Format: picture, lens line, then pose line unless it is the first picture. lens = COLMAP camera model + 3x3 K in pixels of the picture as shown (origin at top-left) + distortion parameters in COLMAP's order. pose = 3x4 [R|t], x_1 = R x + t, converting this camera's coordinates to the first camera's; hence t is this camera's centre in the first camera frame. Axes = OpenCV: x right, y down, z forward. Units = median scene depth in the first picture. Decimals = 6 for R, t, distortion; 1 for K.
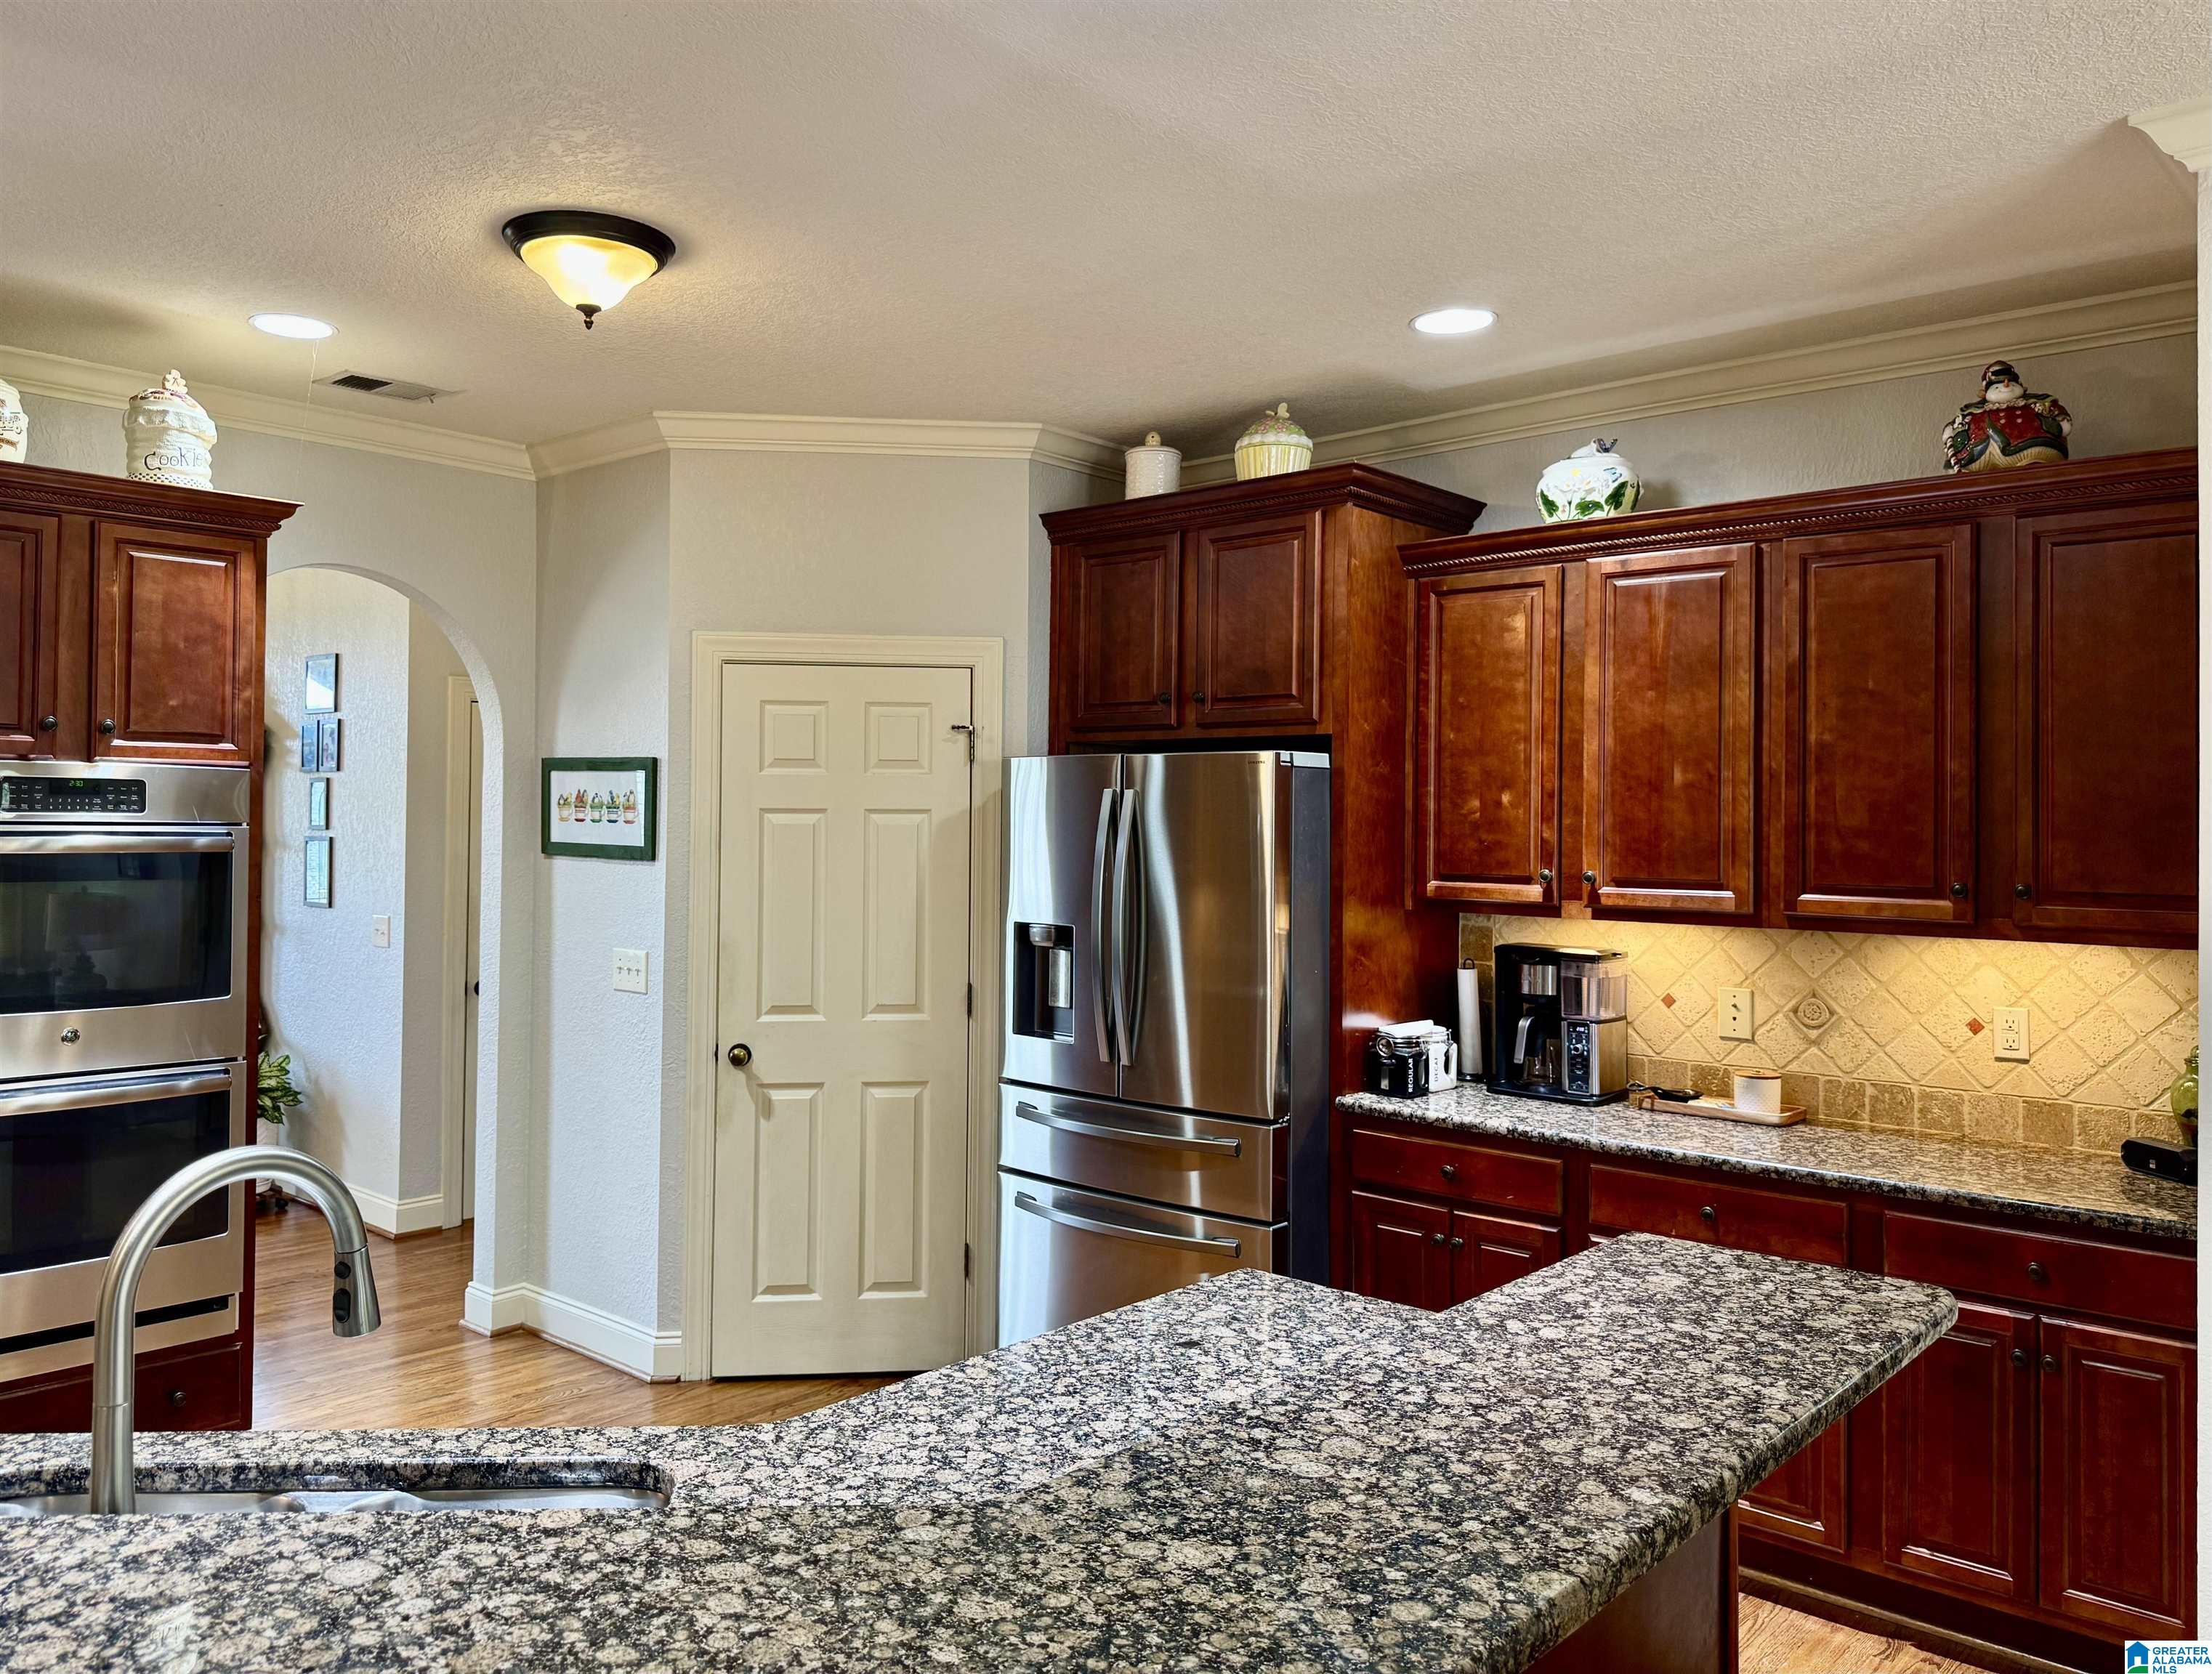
lens RADIAL K [[1572.5, 0, 1099.9], [0, 1572.5, 835.0], [0, 0, 1]] dist [-0.003267, -0.000971]
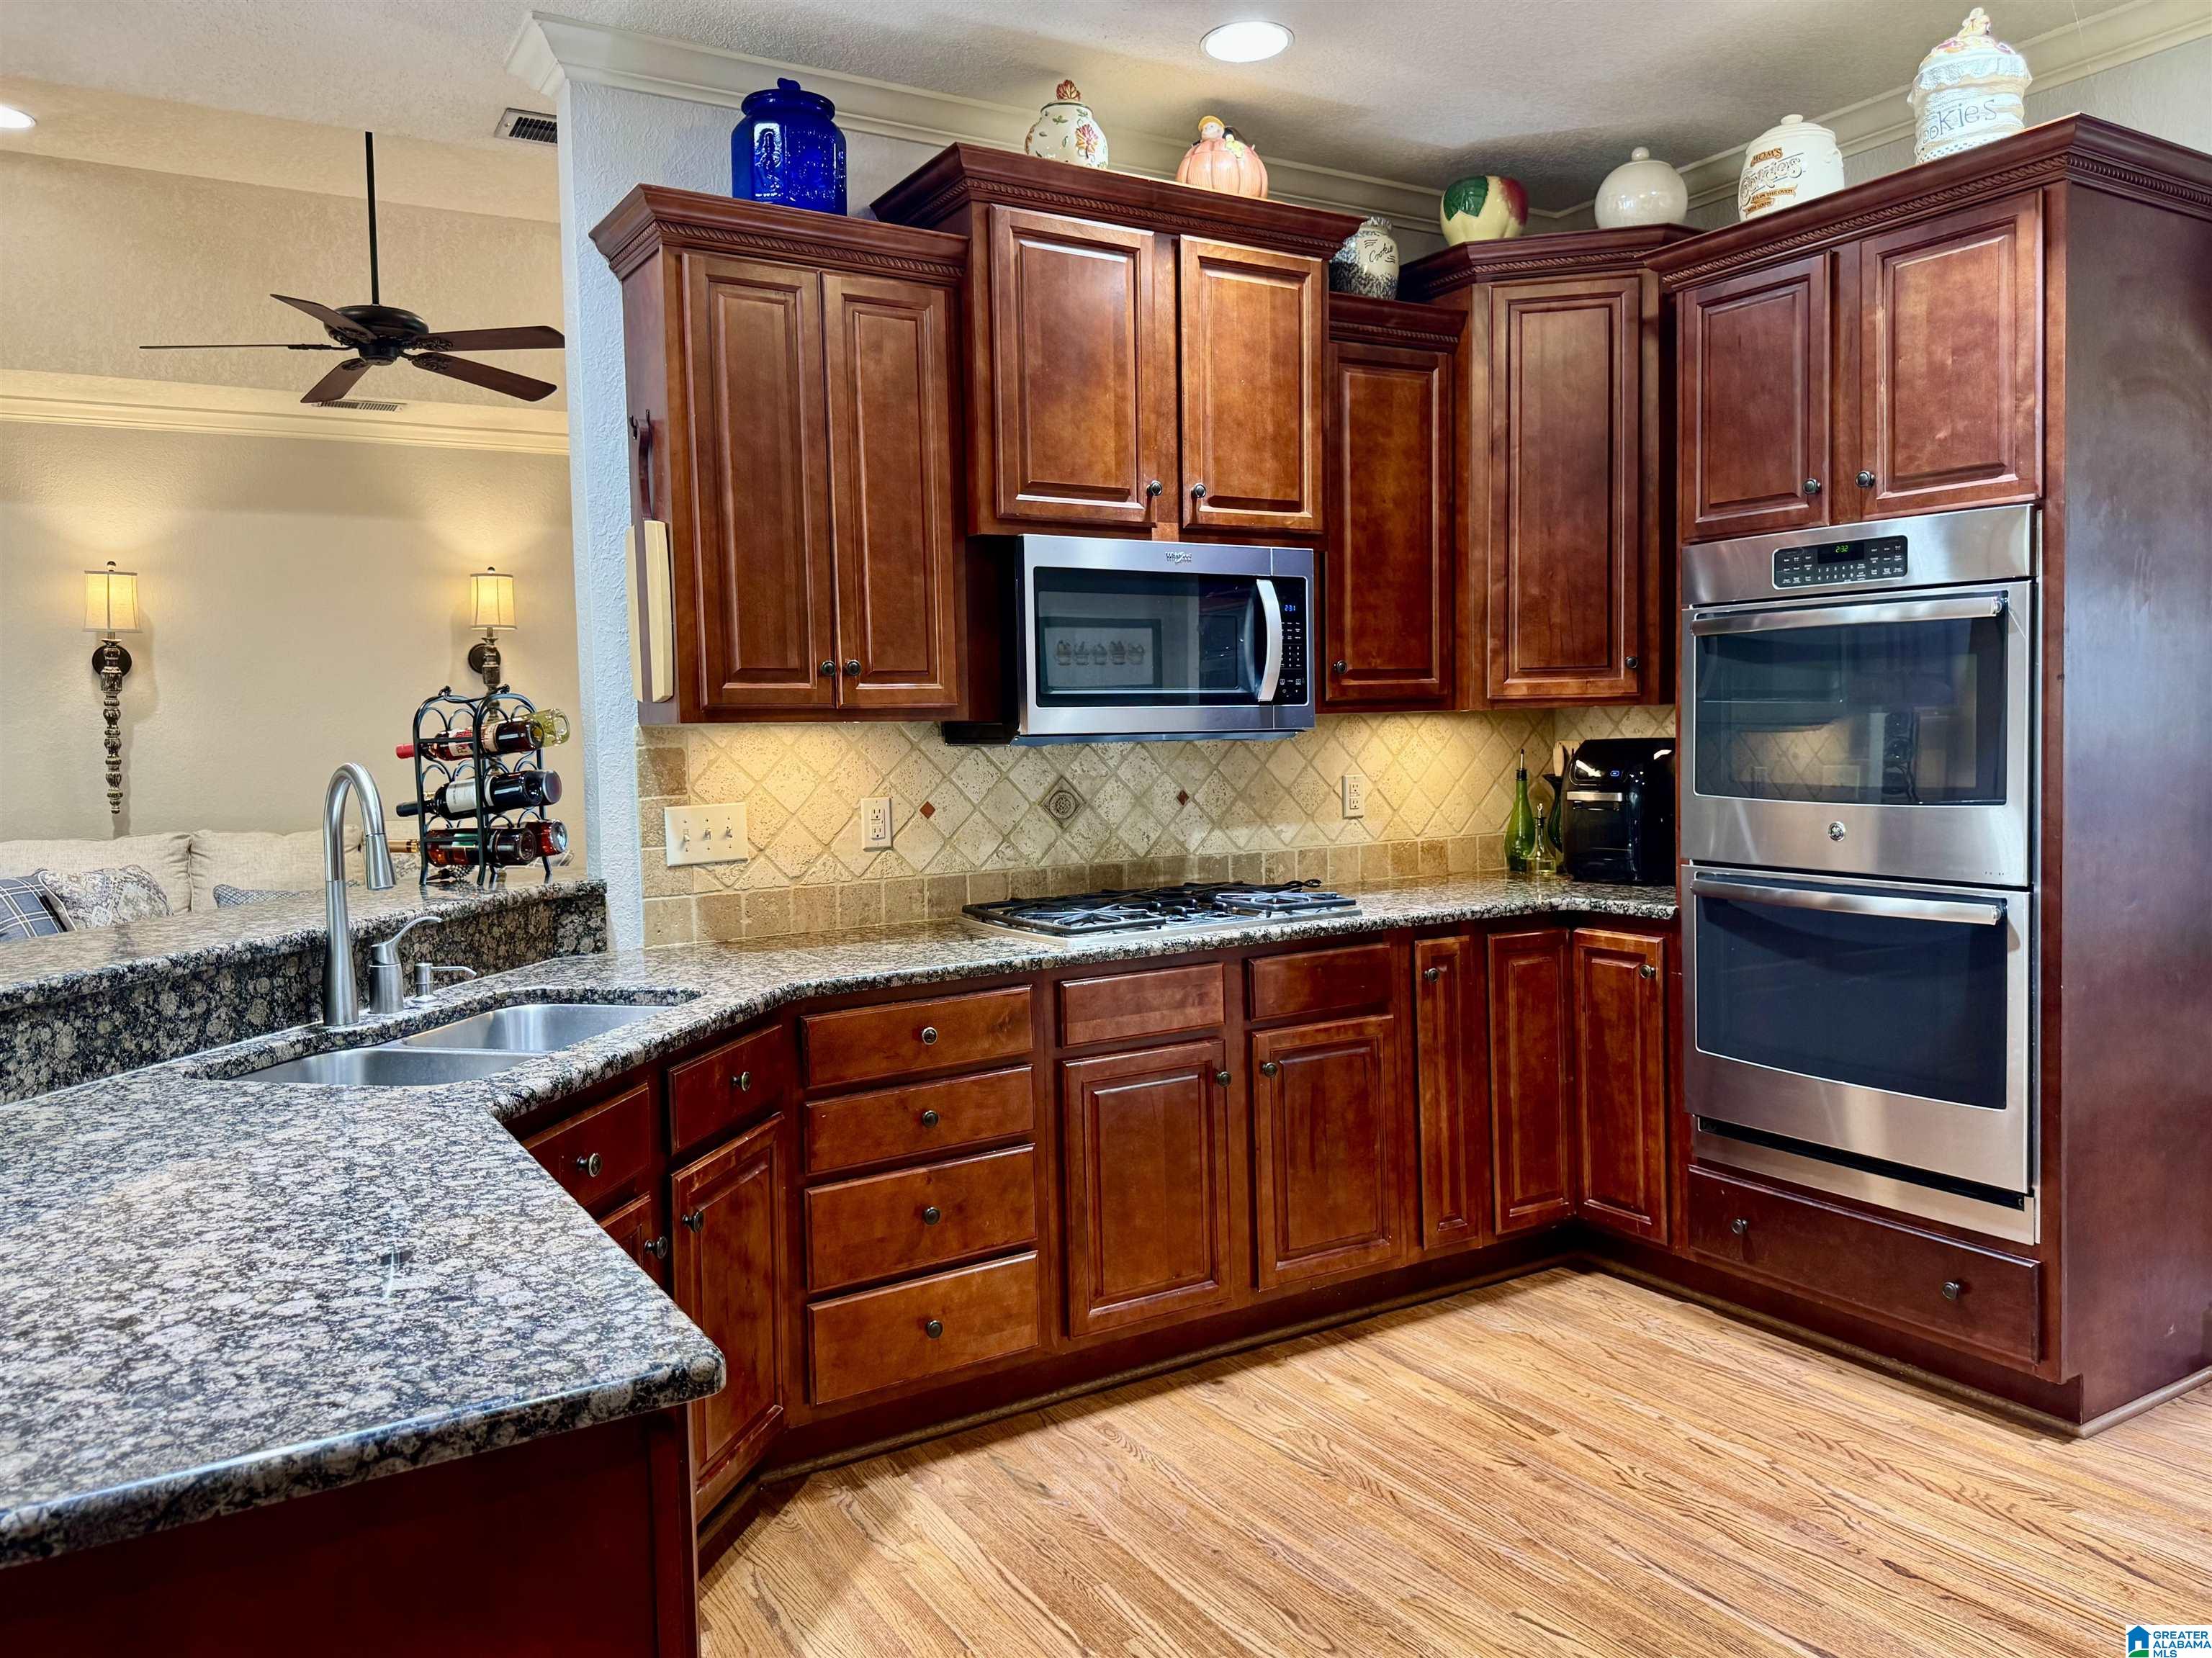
lens RADIAL K [[1606.4, 0, 1095.1], [0, 1606.4, 808.3], [0, 0, 1]] dist [0.035861, -0.003710]
pose [[-0.290093, 0.060057, -0.955112, 0.579422], [0.013935, 0.998188, 0.058533, 0.087512], [0.956897, 0.003671, -0.290404, 1.382817]]
